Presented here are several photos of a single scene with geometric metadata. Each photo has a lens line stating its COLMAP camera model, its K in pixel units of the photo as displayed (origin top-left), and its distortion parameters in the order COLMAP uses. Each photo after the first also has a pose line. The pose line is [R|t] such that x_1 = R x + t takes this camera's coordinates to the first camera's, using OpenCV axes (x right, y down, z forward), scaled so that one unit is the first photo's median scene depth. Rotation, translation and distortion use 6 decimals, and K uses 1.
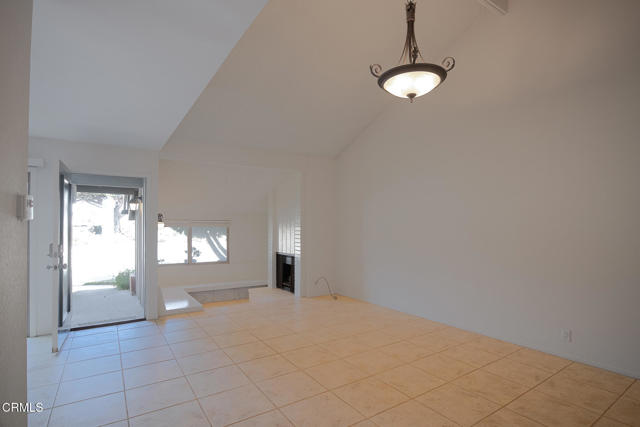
lens RADIAL K [[328.4, 0, 330.3], [0, 328.4, 225.4], [0, 0, 1]] dist [-0.018935, 0.000234]
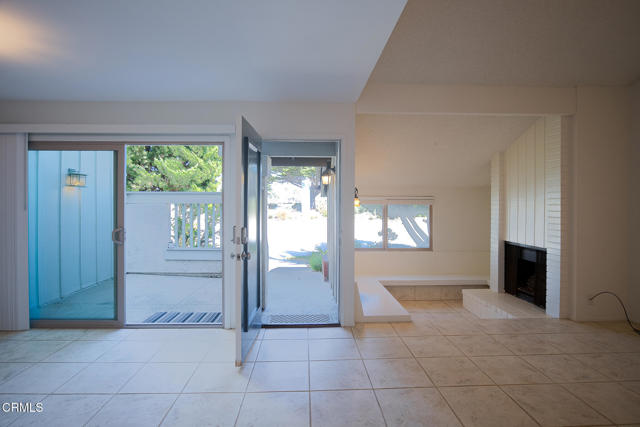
lens RADIAL K [[328.4, 0, 314.9], [0, 328.4, 207.8], [0, 0, 1]] dist [-0.018935, 0.000234]
pose [[0.838603, 0.004137, -0.544727, -0.140517], [0.003142, 0.999918, 0.012431, 0.002016], [0.544733, -0.012136, 0.838522, 0.230683]]
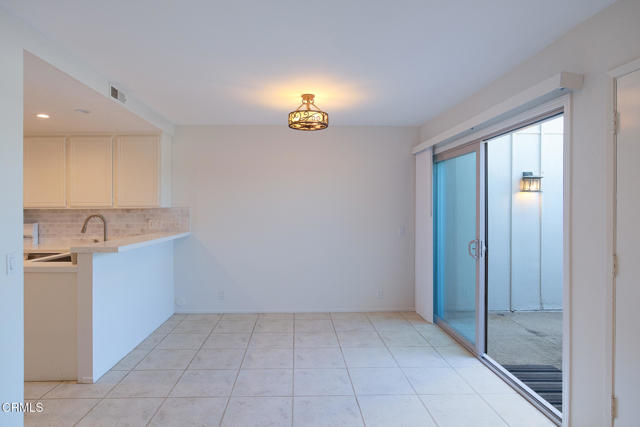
lens RADIAL K [[365.3, 0, 308.2], [0, 365.3, 209.2], [0, 0, 1]] dist [-0.016532, -0.001707]
pose [[-0.538524, -0.001678, -0.842608, -0.140079], [-0.003227, 0.999995, 0.000071, -0.001970], [0.842604, 0.002758, -0.538527, 0.591529]]
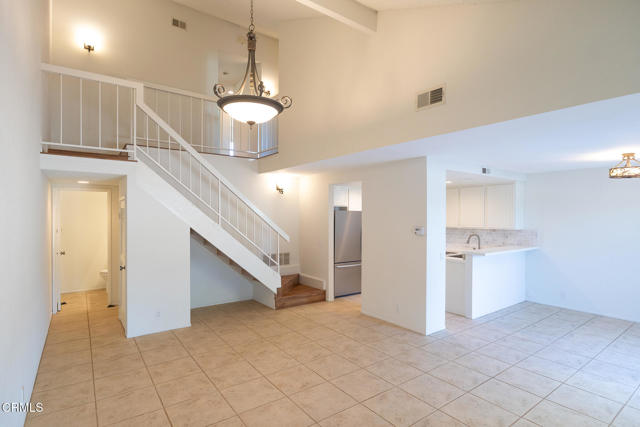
lens RADIAL K [[328.4, 0, 322.5], [0, 328.4, 216.9], [0, 0, 1]] dist [-0.018935, 0.000234]
pose [[-0.999357, -0.007929, -0.034974, 0.020712], [-0.007817, 0.999964, -0.003336, -0.033408], [0.034999, -0.003060, -0.999383, 0.911199]]
